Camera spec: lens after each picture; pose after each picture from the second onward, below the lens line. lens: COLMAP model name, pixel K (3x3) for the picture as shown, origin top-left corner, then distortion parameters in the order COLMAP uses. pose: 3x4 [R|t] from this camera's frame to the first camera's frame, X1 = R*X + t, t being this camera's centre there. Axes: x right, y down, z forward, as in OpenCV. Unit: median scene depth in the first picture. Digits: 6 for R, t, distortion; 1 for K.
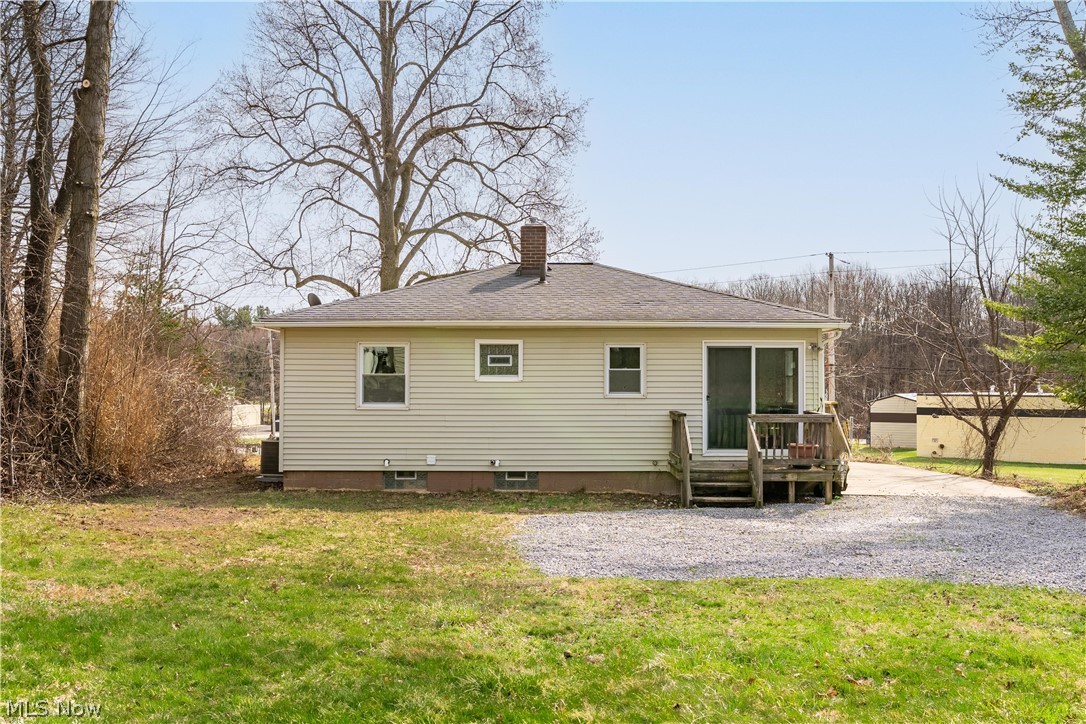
lens RADIAL K [[1036.2, 0, 546.1], [0, 1036.2, 363.1], [0, 0, 1]] dist [-0.008131, 0.000000]
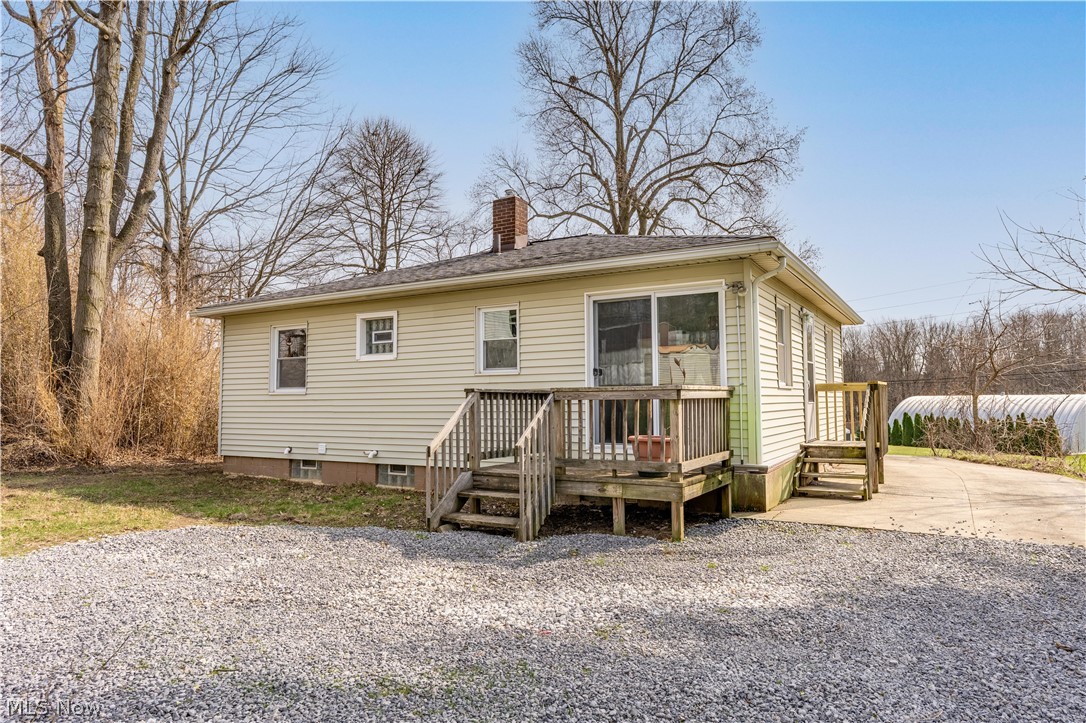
lens RADIAL K [[684.1, 0, 543.1], [0, 684.1, 362.3], [0, 0, 1]] dist [0.001045, -0.000028]
pose [[0.869210, -0.037262, -0.493038, 0.358608], [0.018050, 0.998883, -0.043672, 0.046979], [0.494114, 0.029061, 0.868911, 0.566971]]
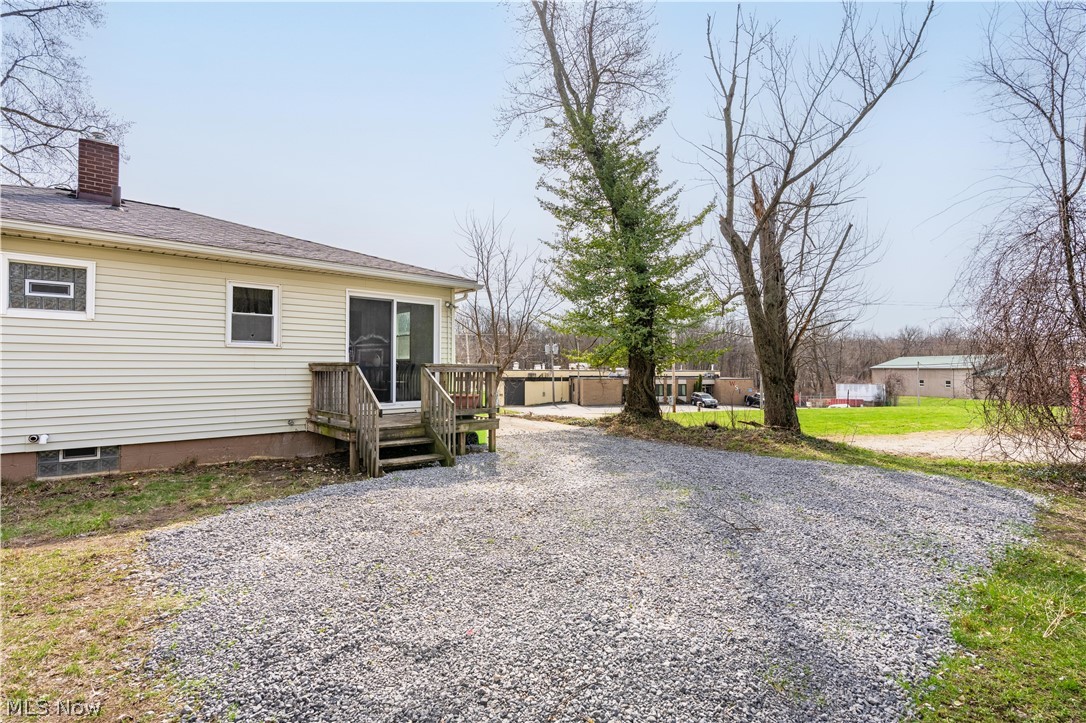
lens RADIAL K [[519.8, 0, 541.3], [0, 519.8, 361.9], [0, 0, 1]] dist [-0.000883, -0.001335]
pose [[0.729206, 0.008299, 0.684244, -0.042186], [-0.014680, 0.999886, 0.003517, 0.040075], [-0.684136, -0.012609, 0.729245, 0.529739]]
